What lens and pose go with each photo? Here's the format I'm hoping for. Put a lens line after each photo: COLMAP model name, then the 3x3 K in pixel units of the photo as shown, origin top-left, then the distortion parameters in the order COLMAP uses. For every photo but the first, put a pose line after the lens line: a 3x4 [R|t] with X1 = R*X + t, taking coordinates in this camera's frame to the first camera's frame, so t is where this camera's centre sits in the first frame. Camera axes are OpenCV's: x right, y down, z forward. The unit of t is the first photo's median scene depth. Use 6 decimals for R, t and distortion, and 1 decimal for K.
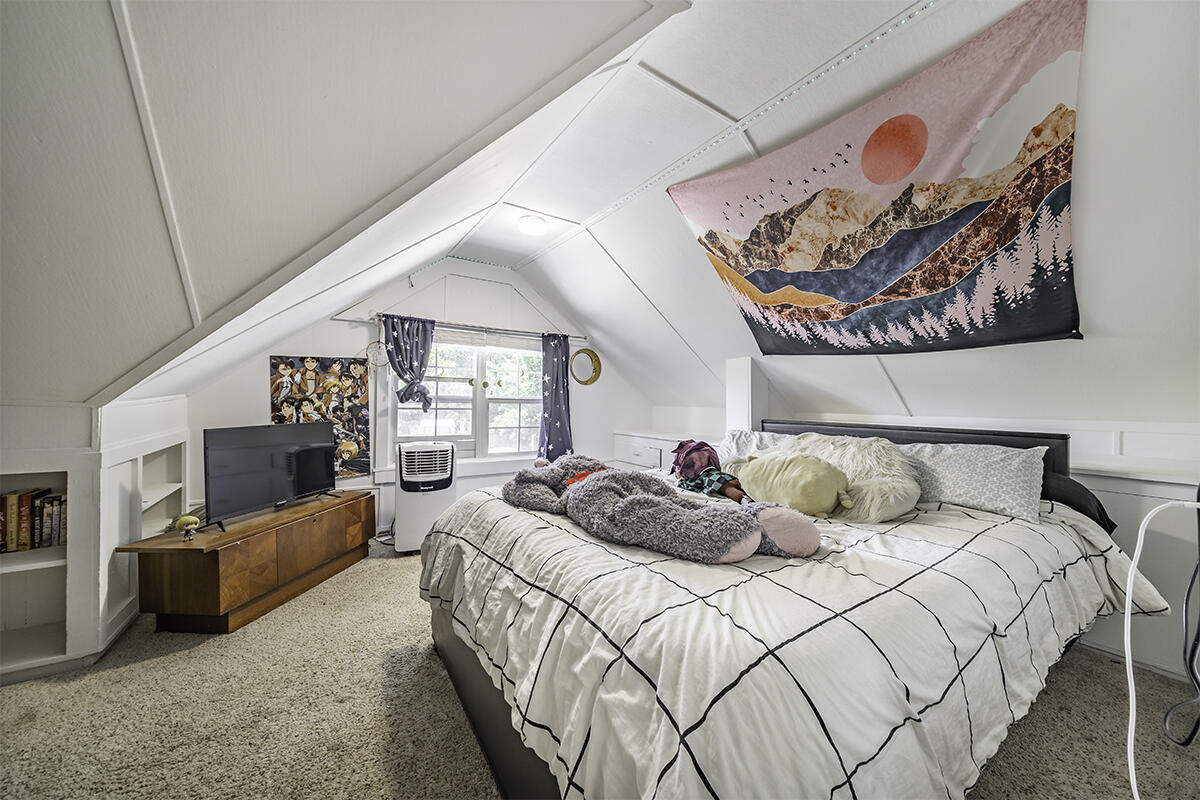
lens RADIAL K [[418.3, 0, 604.5], [0, 418.3, 402.5], [0, 0, 1]] dist [0.001523, -0.000044]
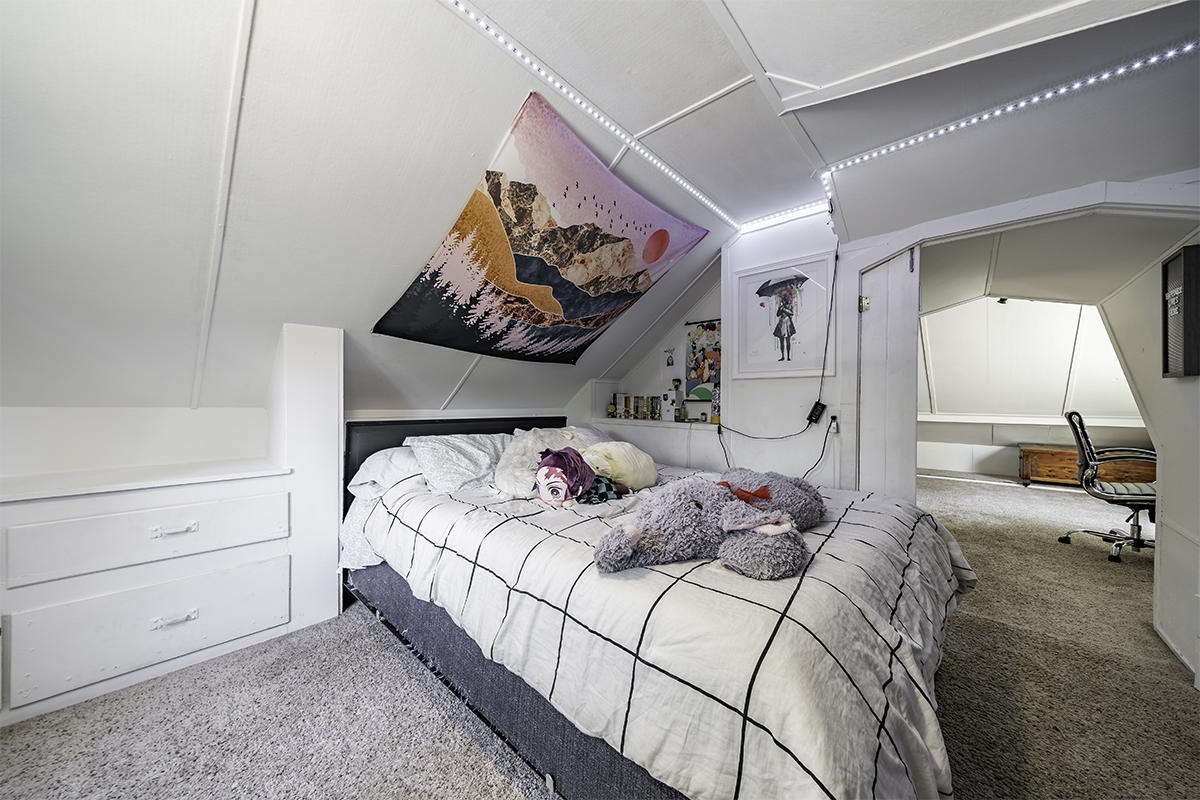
lens RADIAL K [[418.3, 0, 604.5], [0, 418.3, 402.5], [0, 0, 1]] dist [0.001523, -0.000044]
pose [[-0.261943, -0.020908, 0.964857, -0.590302], [-0.012856, 0.999752, 0.018173, -0.015472], [-0.964998, -0.007644, -0.262147, 1.135664]]
